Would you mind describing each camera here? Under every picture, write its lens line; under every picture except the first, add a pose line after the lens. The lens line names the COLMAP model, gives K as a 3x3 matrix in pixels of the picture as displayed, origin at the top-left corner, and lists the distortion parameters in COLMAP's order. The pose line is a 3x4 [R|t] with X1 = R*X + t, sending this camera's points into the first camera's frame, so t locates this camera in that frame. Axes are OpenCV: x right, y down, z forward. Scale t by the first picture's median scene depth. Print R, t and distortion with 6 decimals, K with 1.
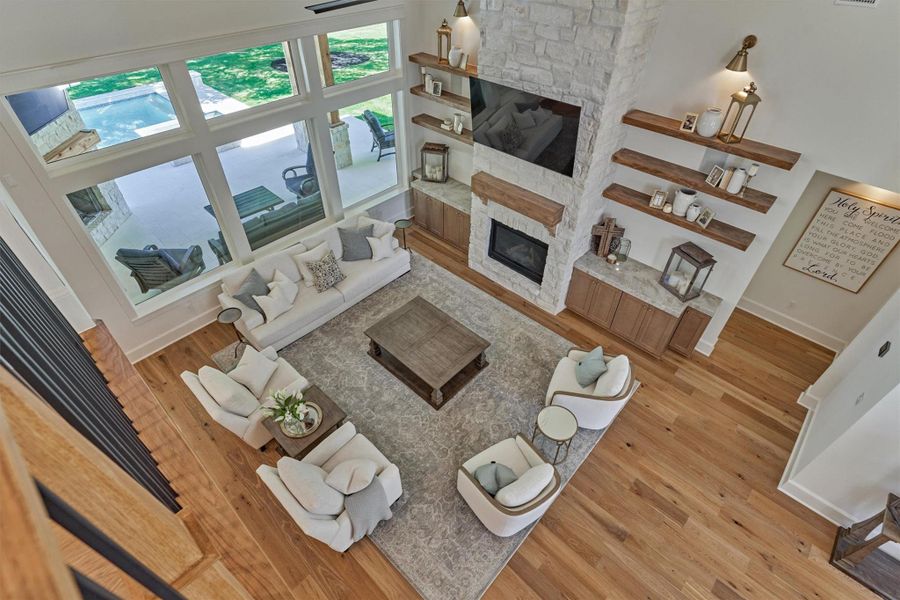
lens RADIAL K [[458.3, 0, 448.9], [0, 458.3, 294.4], [0, 0, 1]] dist [-0.005845, -0.000245]
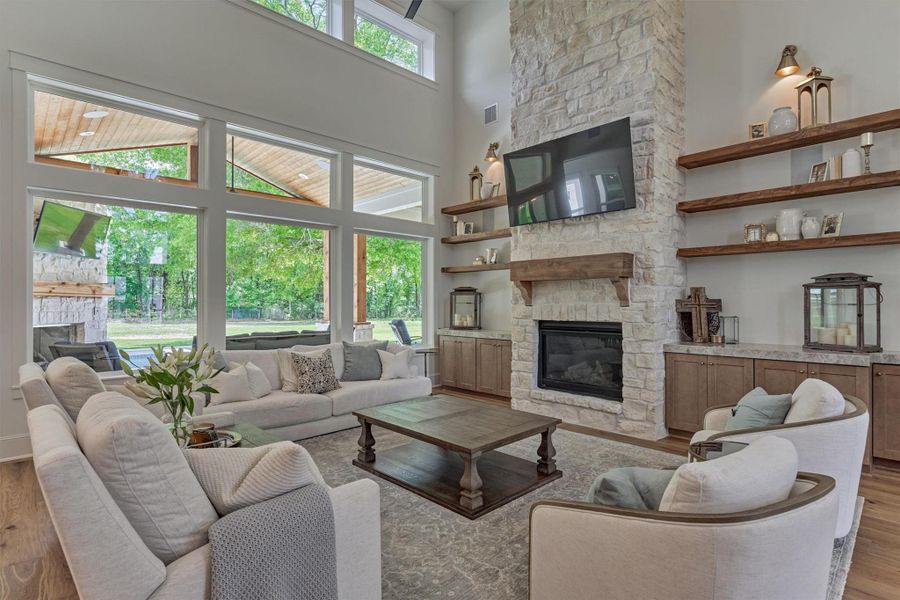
lens RADIAL K [[458.3, 0, 449.0], [0, 458.3, 300.6], [0, 0, 1]] dist [-0.005845, -0.000245]
pose [[0.998524, -0.010829, -0.053215, -0.018293], [-0.028019, 0.736675, -0.675666, 0.354231], [0.046519, 0.676160, 0.735285, 0.406915]]
